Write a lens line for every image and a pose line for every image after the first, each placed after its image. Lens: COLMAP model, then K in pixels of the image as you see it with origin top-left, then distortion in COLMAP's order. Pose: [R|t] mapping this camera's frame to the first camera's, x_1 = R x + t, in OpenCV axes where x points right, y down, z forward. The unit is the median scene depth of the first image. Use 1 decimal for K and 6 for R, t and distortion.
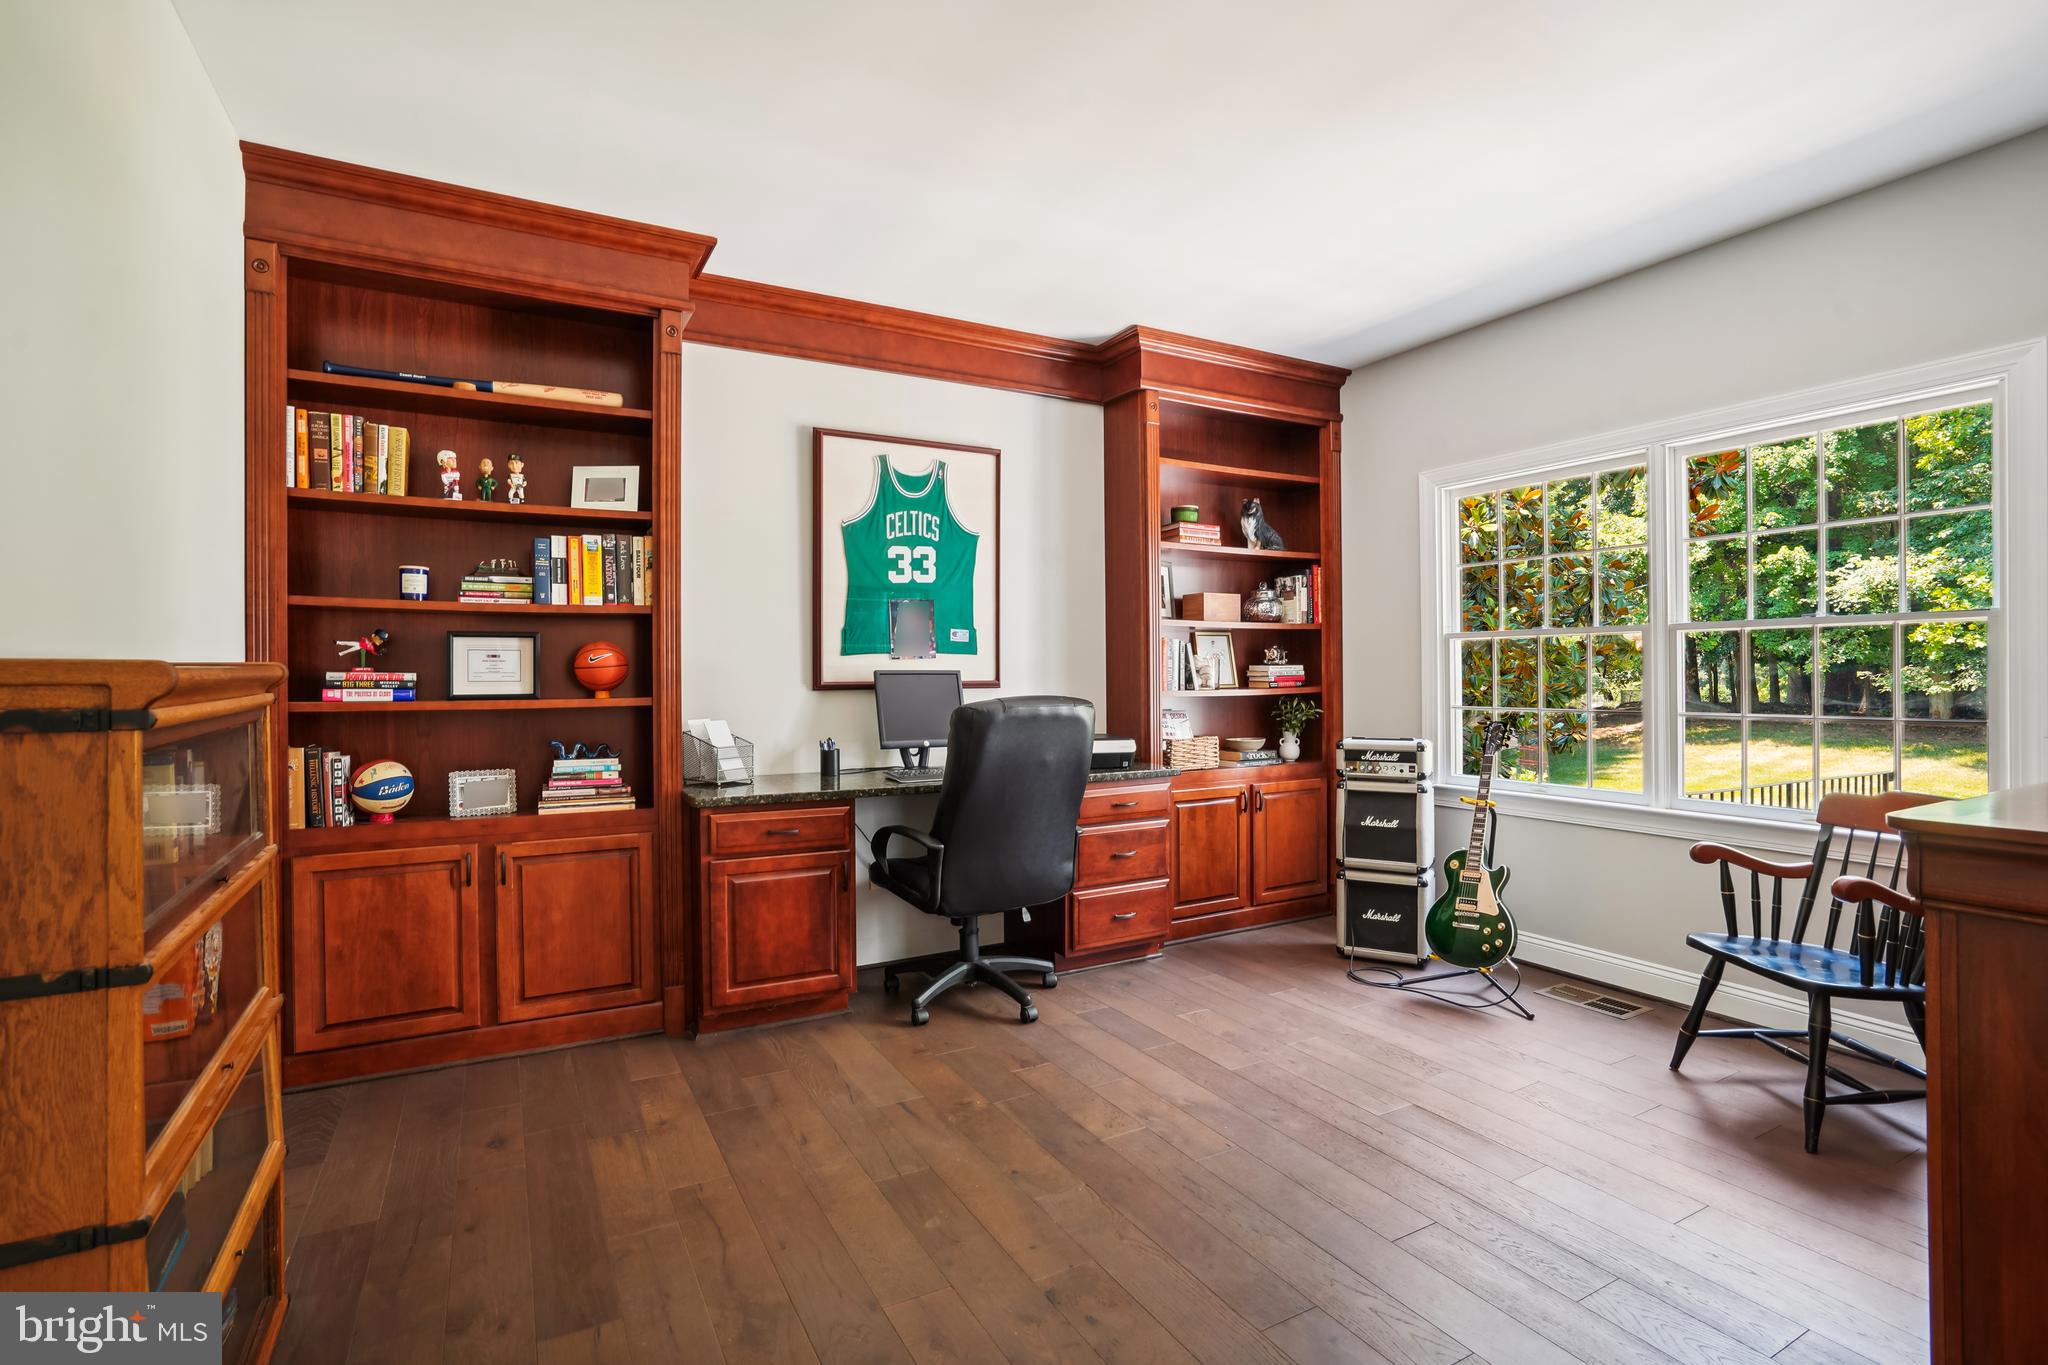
lens RADIAL K [[967.7, 0, 1023.6], [0, 967.7, 673.9], [0, 0, 1]] dist [-0.049101, 0.018808]
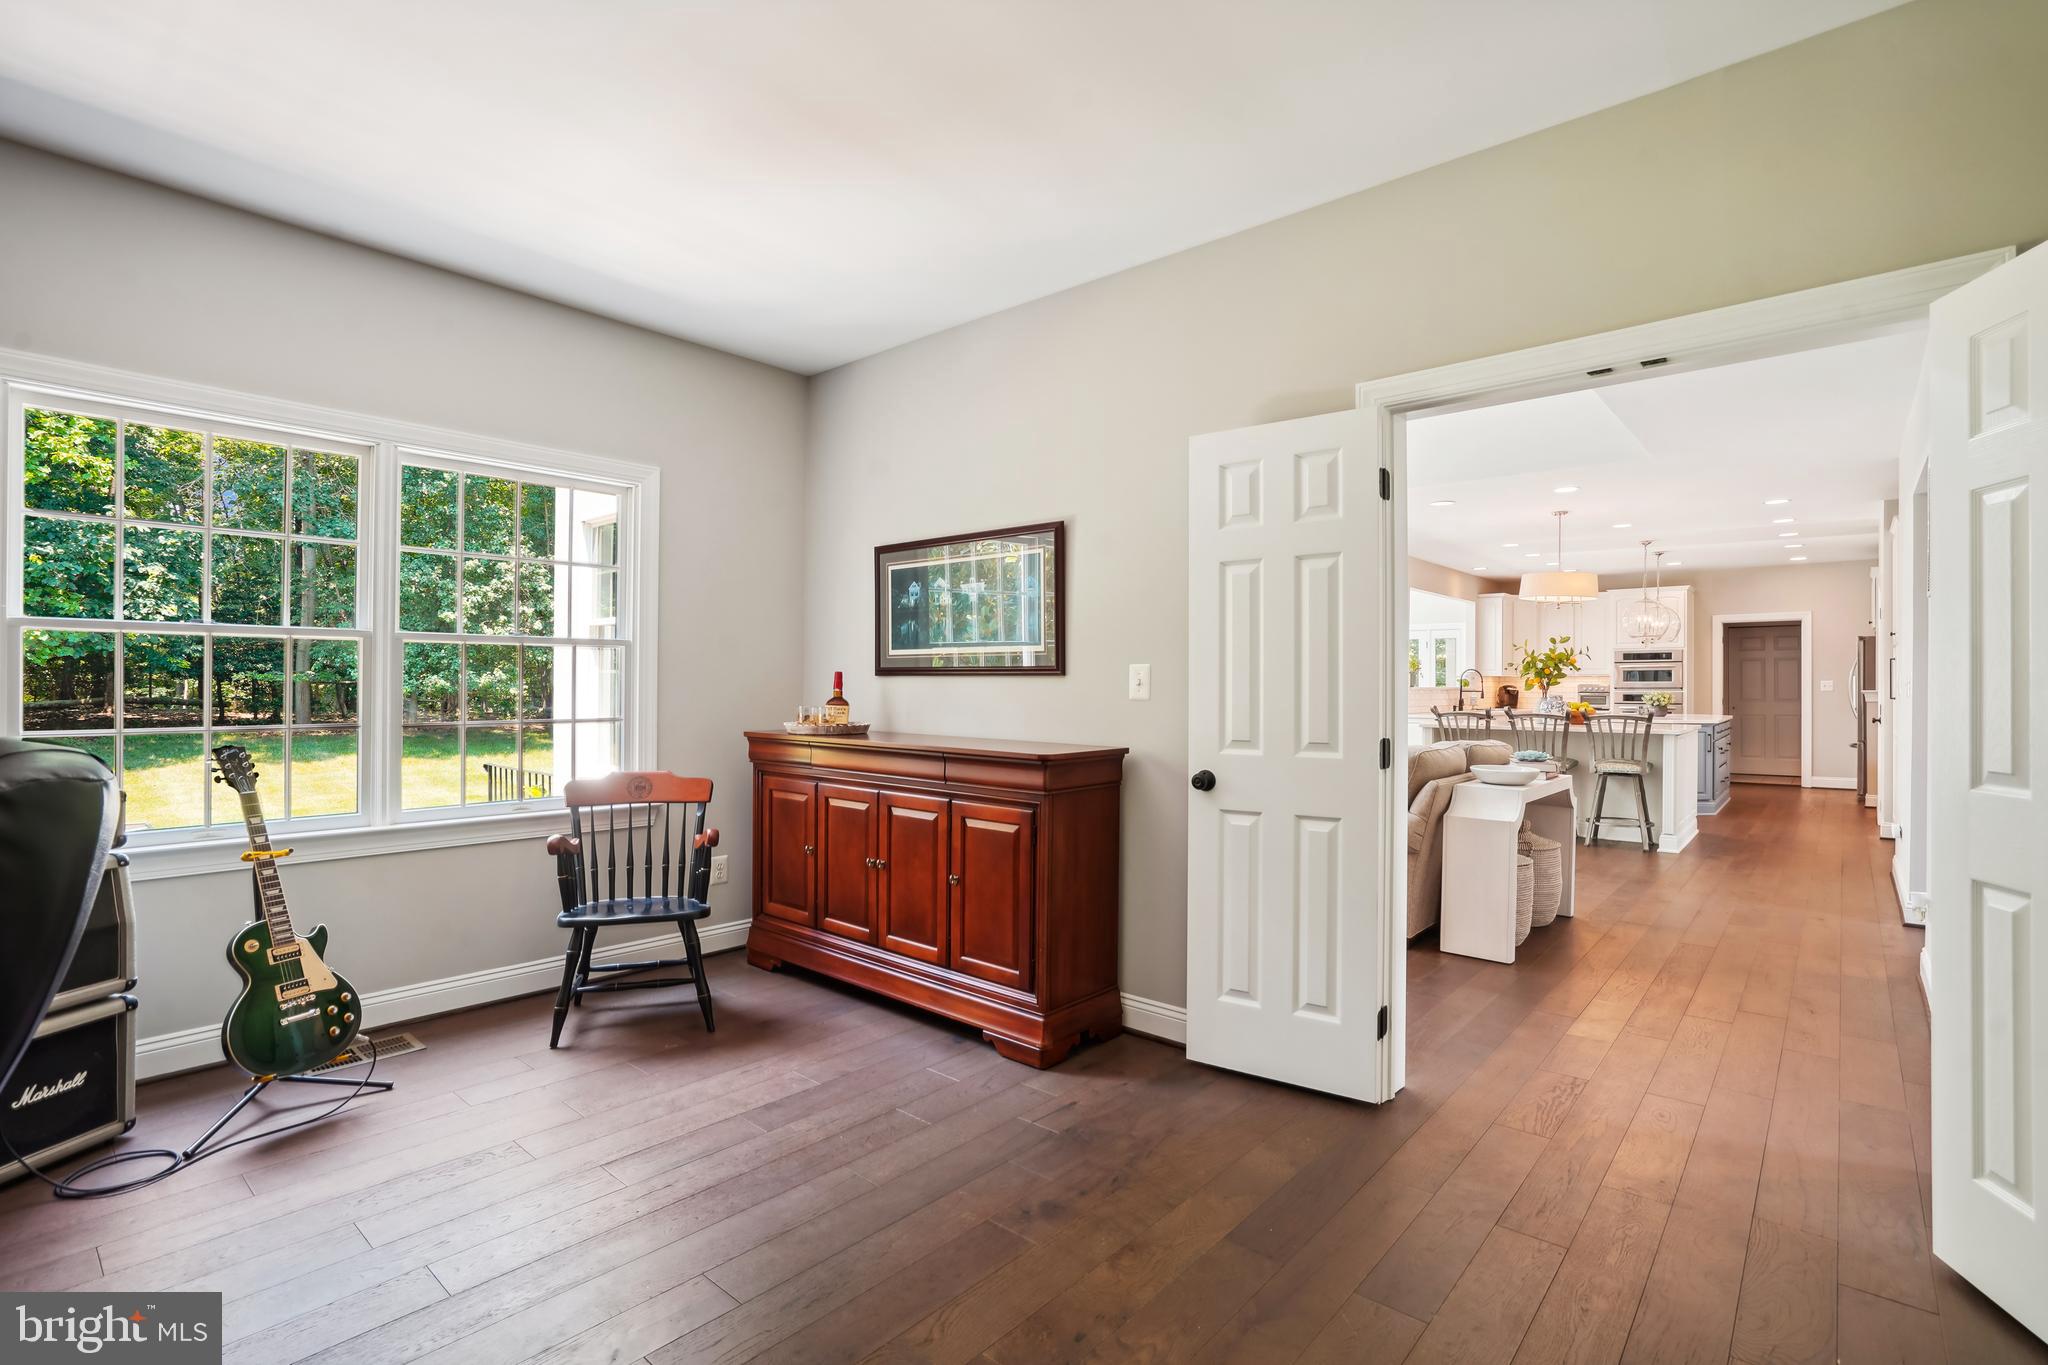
lens RADIAL K [[967.7, 0, 1023.6], [0, 967.7, 673.9], [0, 0, 1]] dist [-0.049101, 0.018808]
pose [[-0.345472, 0.010311, 0.938373, -0.448279], [-0.004849, 0.999907, -0.012772, -0.001316], [-0.938417, -0.008963, -0.345389, 0.738540]]
